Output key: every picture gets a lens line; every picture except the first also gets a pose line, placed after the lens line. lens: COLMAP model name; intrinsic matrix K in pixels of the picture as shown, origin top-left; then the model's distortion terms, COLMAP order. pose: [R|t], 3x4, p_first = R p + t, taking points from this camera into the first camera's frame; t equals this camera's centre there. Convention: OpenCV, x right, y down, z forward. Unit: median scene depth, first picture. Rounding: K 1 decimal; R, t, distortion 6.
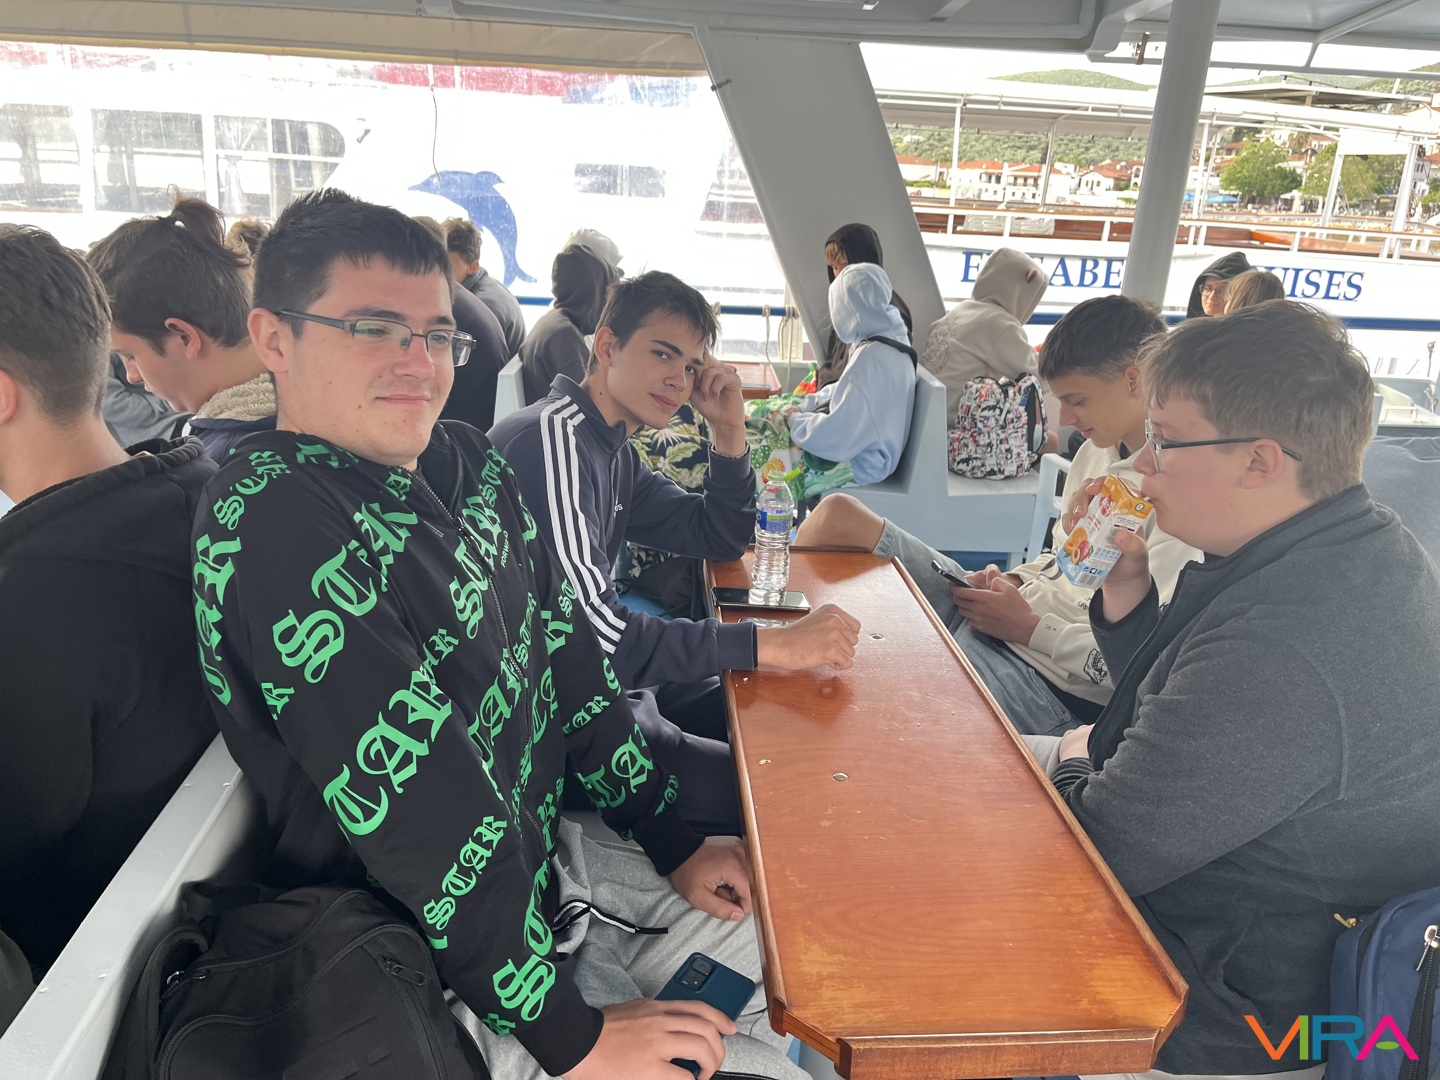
lens RADIAL K [[1042.7, 0, 719.5], [0, 1042.7, 563.1], [0, 0, 1]] dist [0.042879, -0.006864]
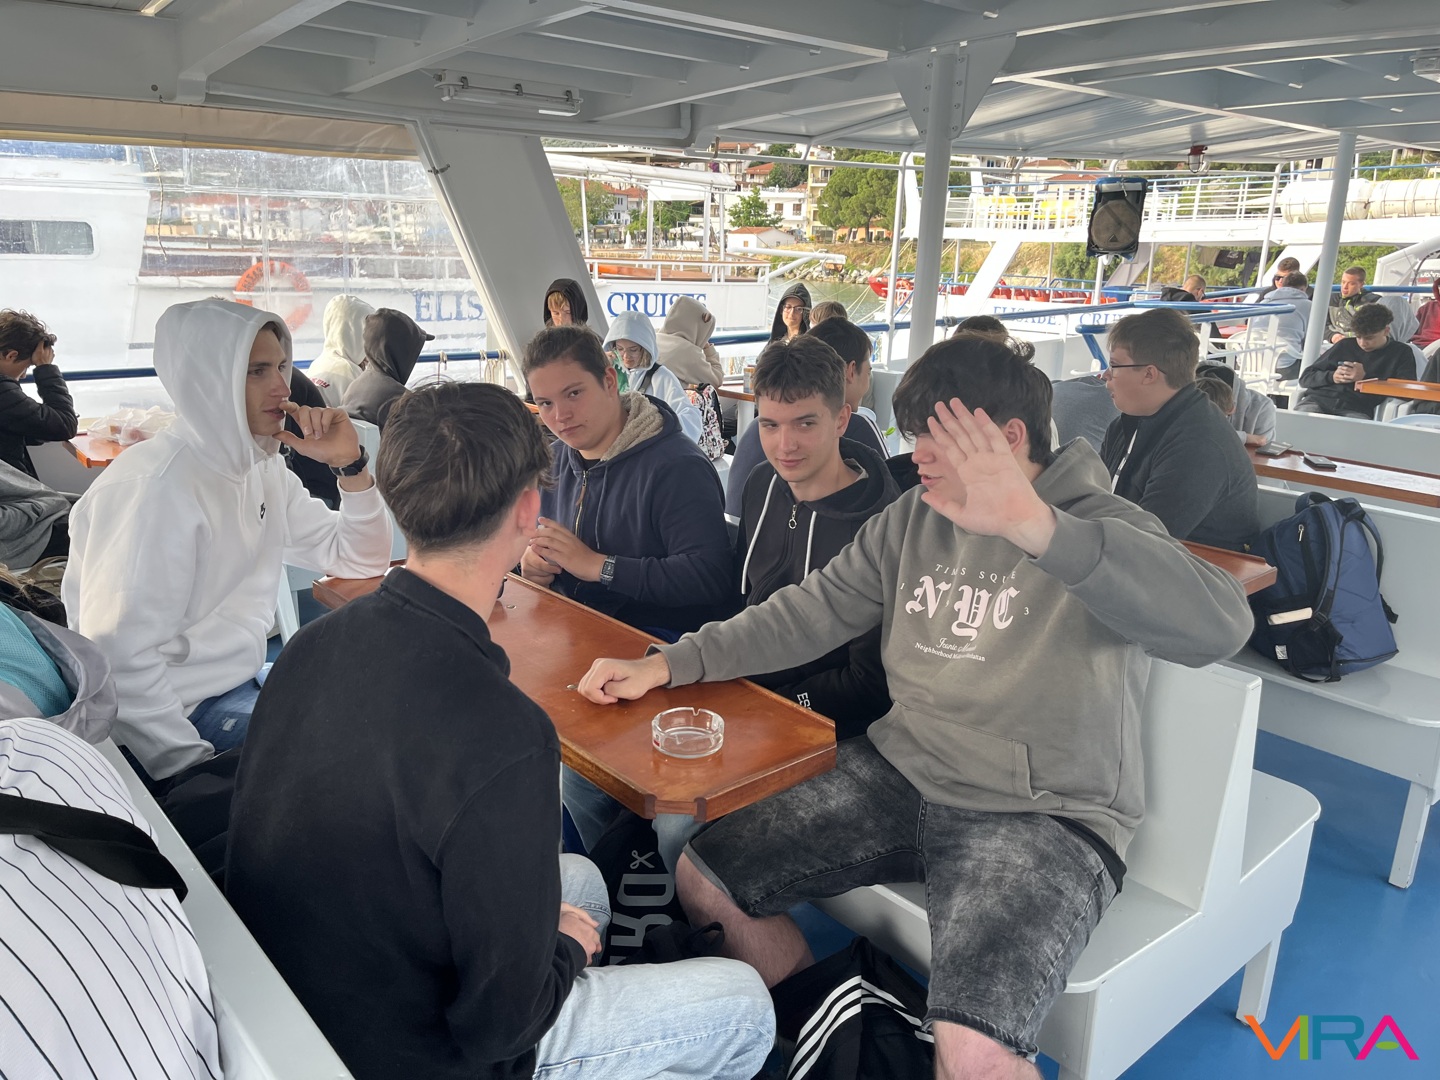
lens RADIAL K [[1082.4, 0, 720.0], [0, 1082.4, 540.0], [0, 0, 1]] dist [0.055018, 0.000446]
pose [[0.802057, -0.192087, 0.565515, -0.504728], [0.225400, 0.974202, 0.011226, 0.002618], [-0.553082, 0.118464, 0.824662, -0.119993]]
